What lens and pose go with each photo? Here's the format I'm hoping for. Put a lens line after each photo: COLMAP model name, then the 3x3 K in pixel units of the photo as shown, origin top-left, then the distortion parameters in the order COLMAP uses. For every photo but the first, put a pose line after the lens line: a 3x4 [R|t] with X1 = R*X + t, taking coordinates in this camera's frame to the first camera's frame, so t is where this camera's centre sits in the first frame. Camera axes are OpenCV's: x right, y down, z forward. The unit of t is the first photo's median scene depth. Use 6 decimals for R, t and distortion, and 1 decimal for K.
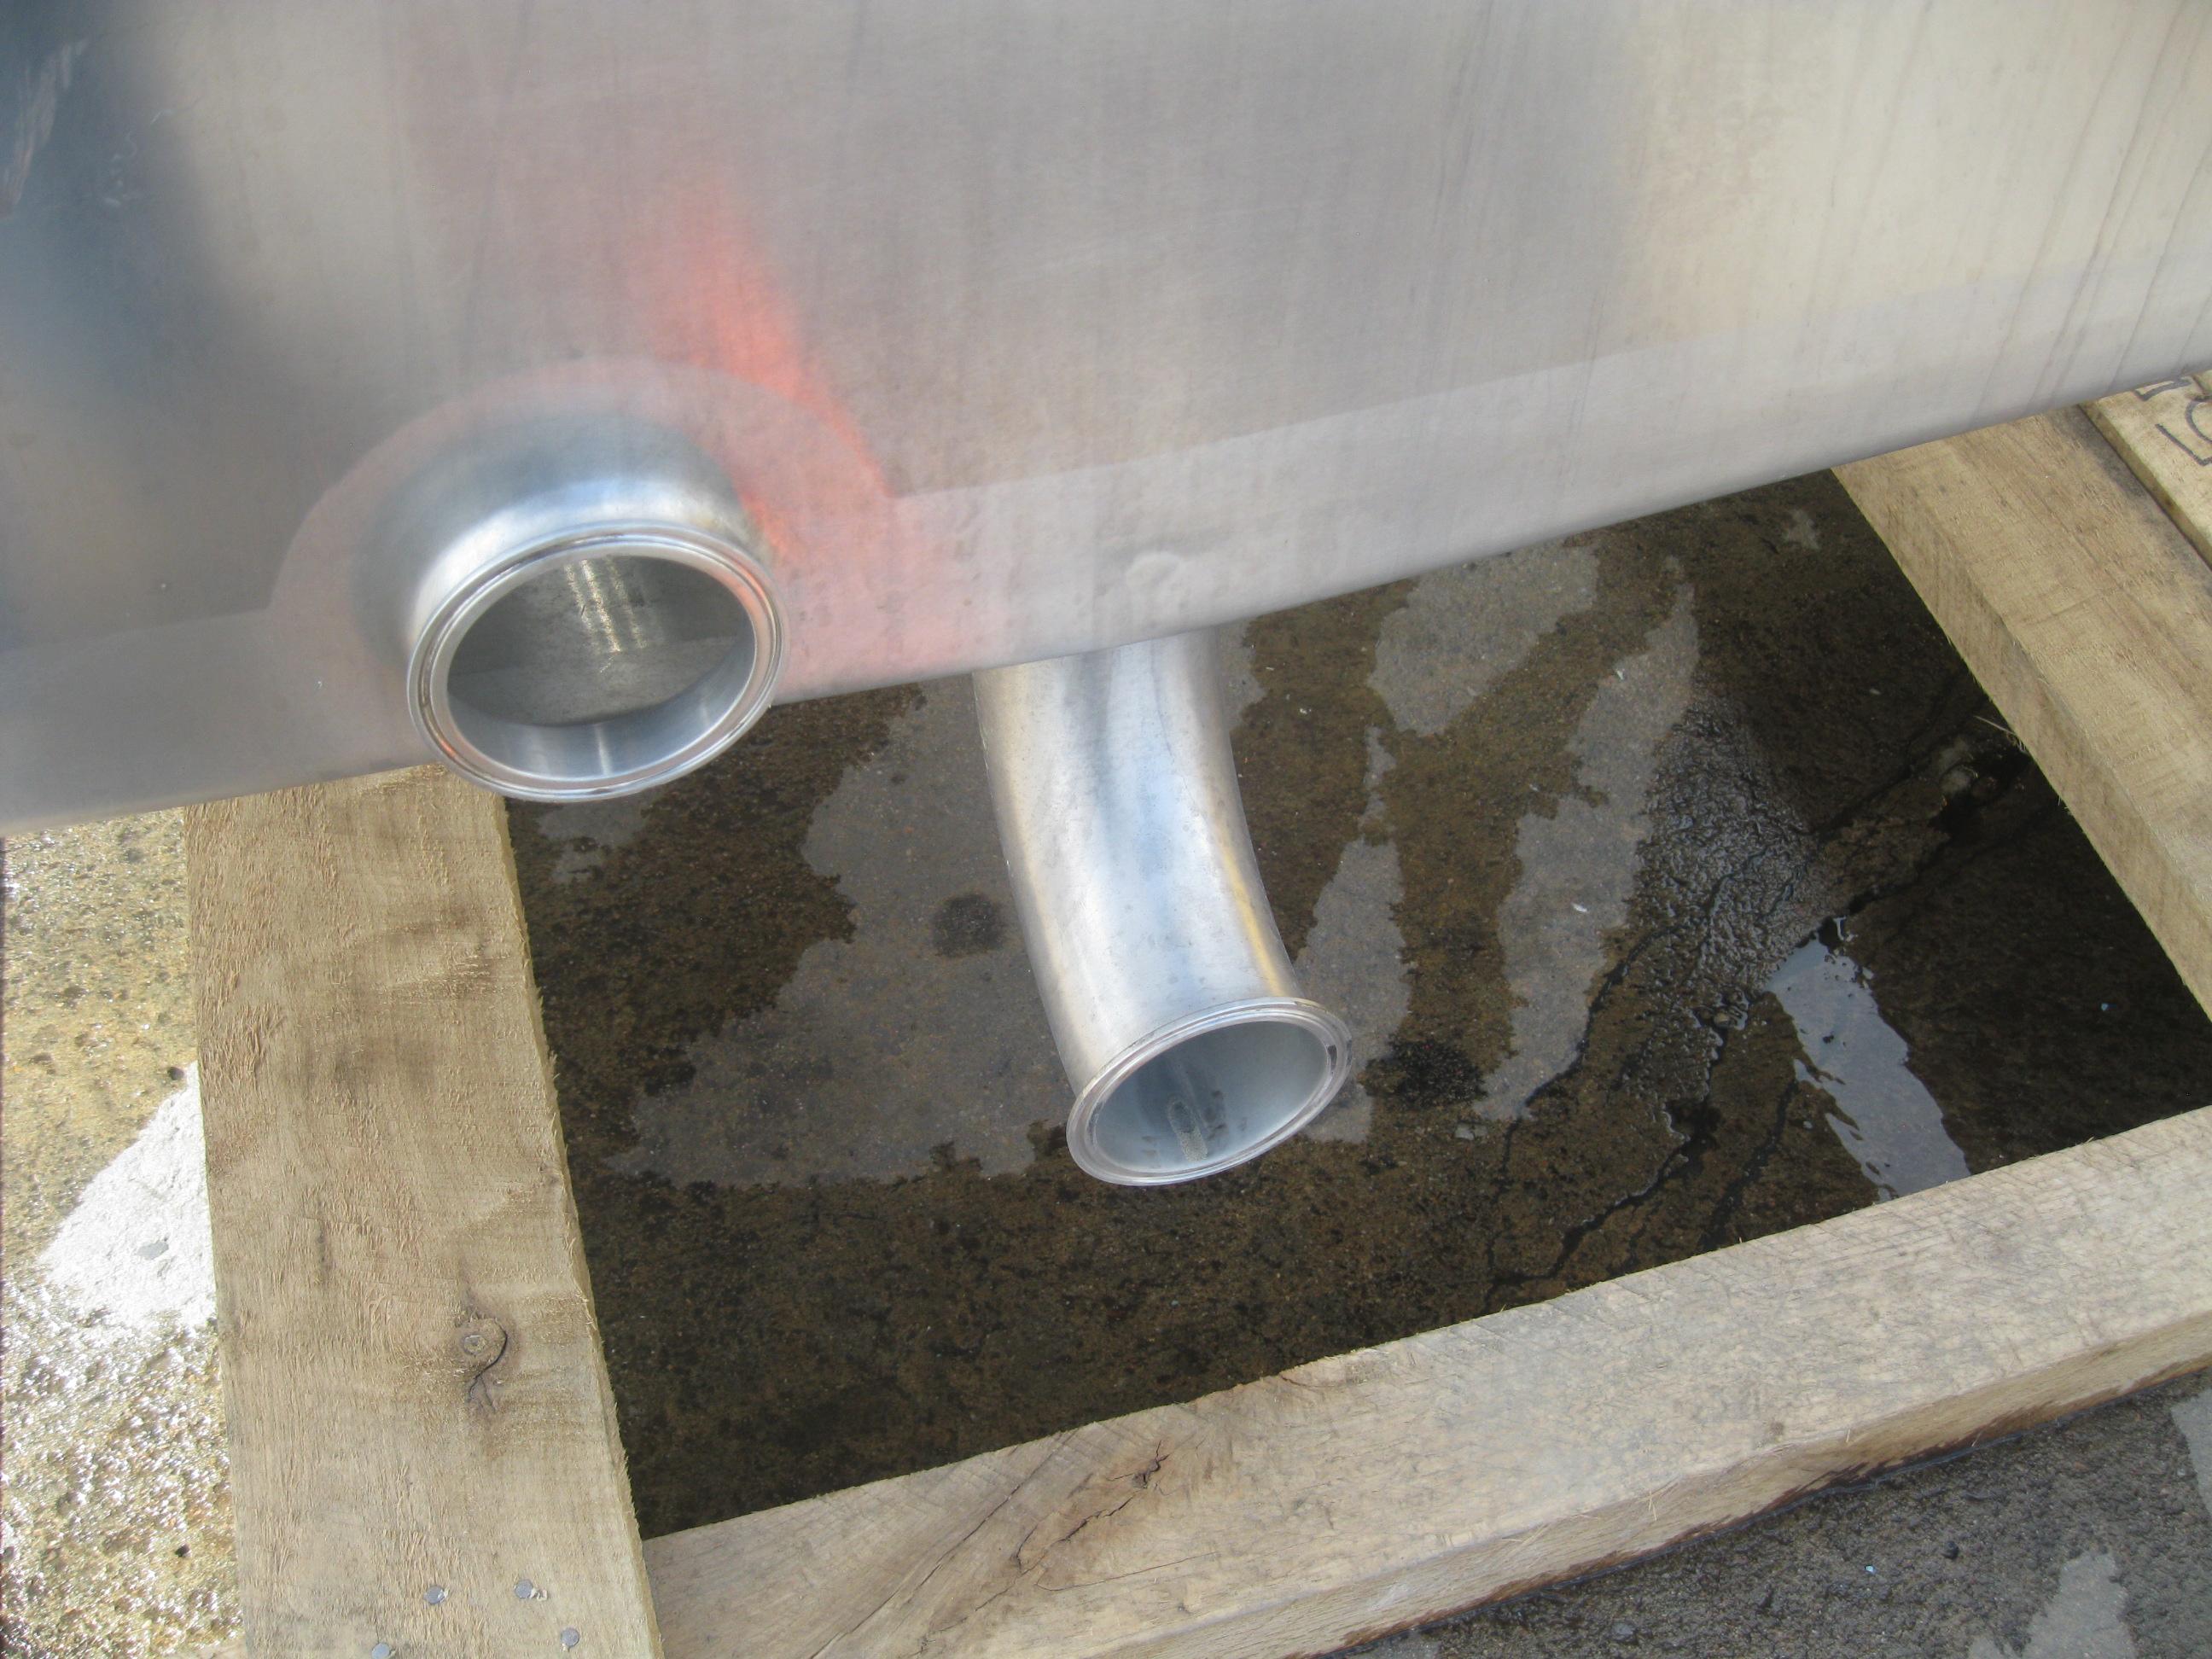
lens RADIAL K [[2221.0, 0, 1026.8], [0, 2221.0, 828.4], [0, 0, 1]] dist [-0.090178, 0.007214]
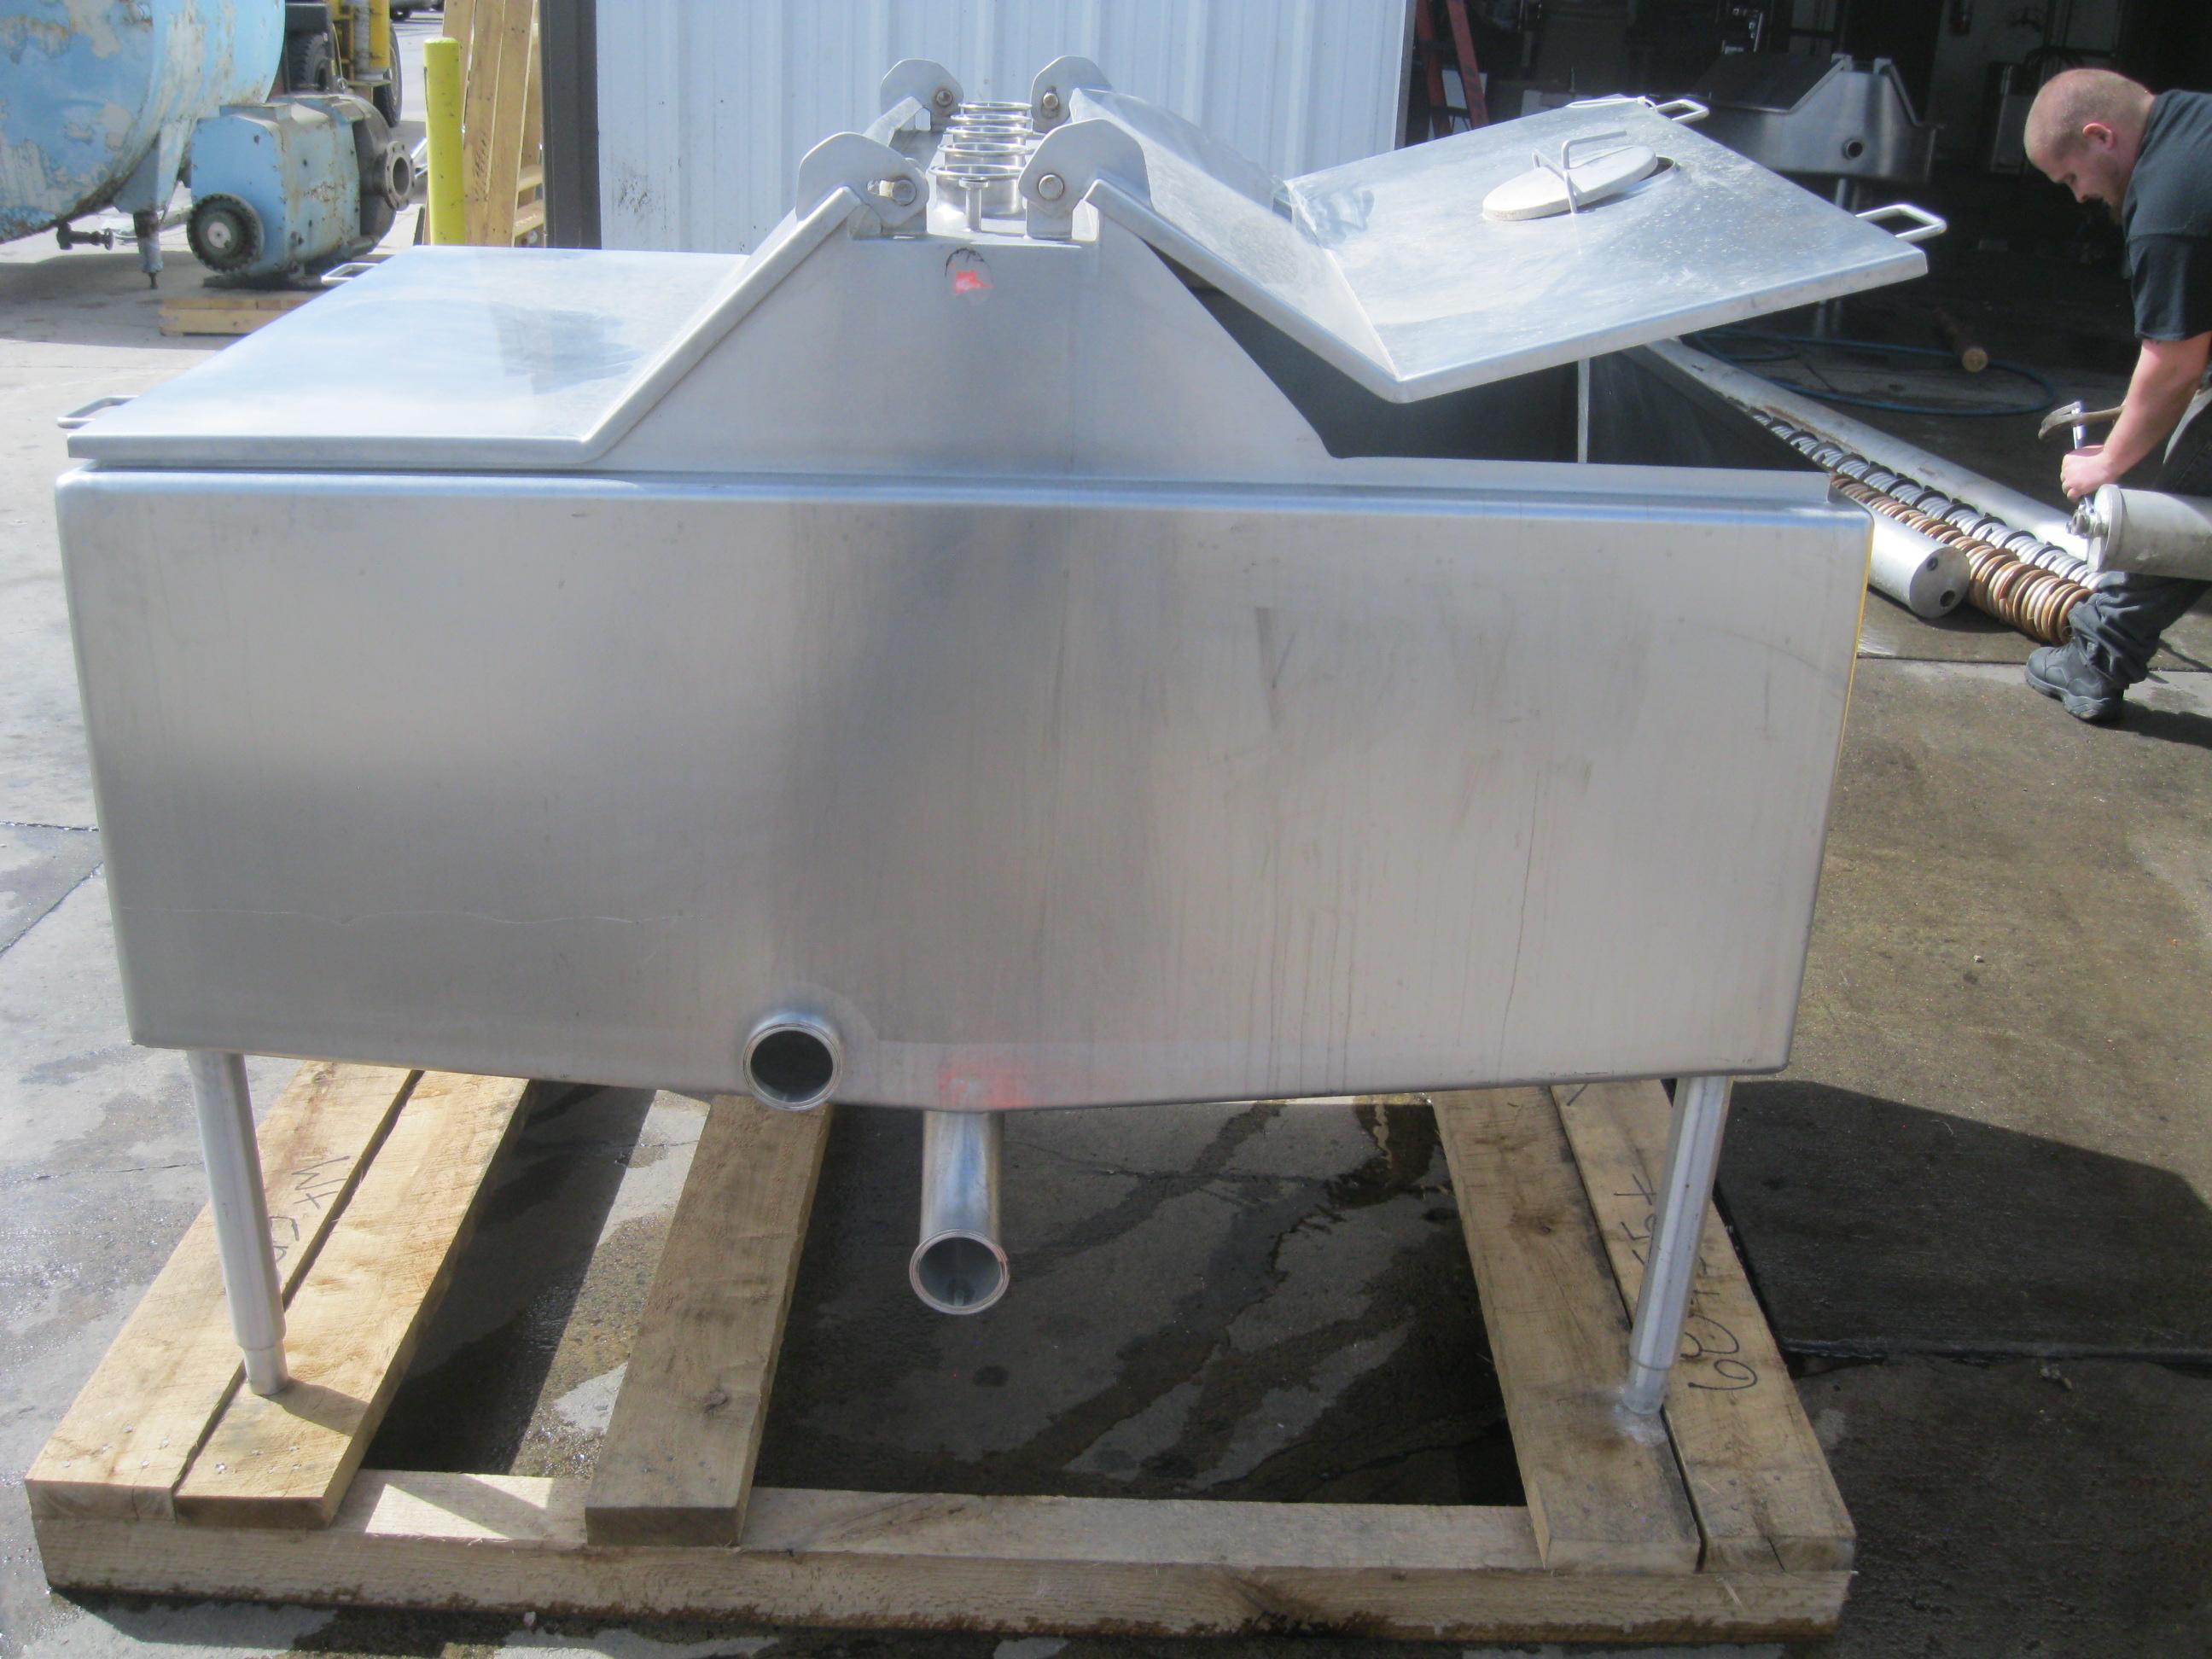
lens RADIAL K [[2221.0, 0, 1026.8], [0, 2221.0, 828.4], [0, 0, 1]] dist [-0.090178, 0.007214]
pose [[0.953369, 0.106452, -0.282410, 0.712018], [-0.230233, 0.861543, -0.452478, 0.701933], [0.195141, 0.496398, 0.845877, -1.359000]]
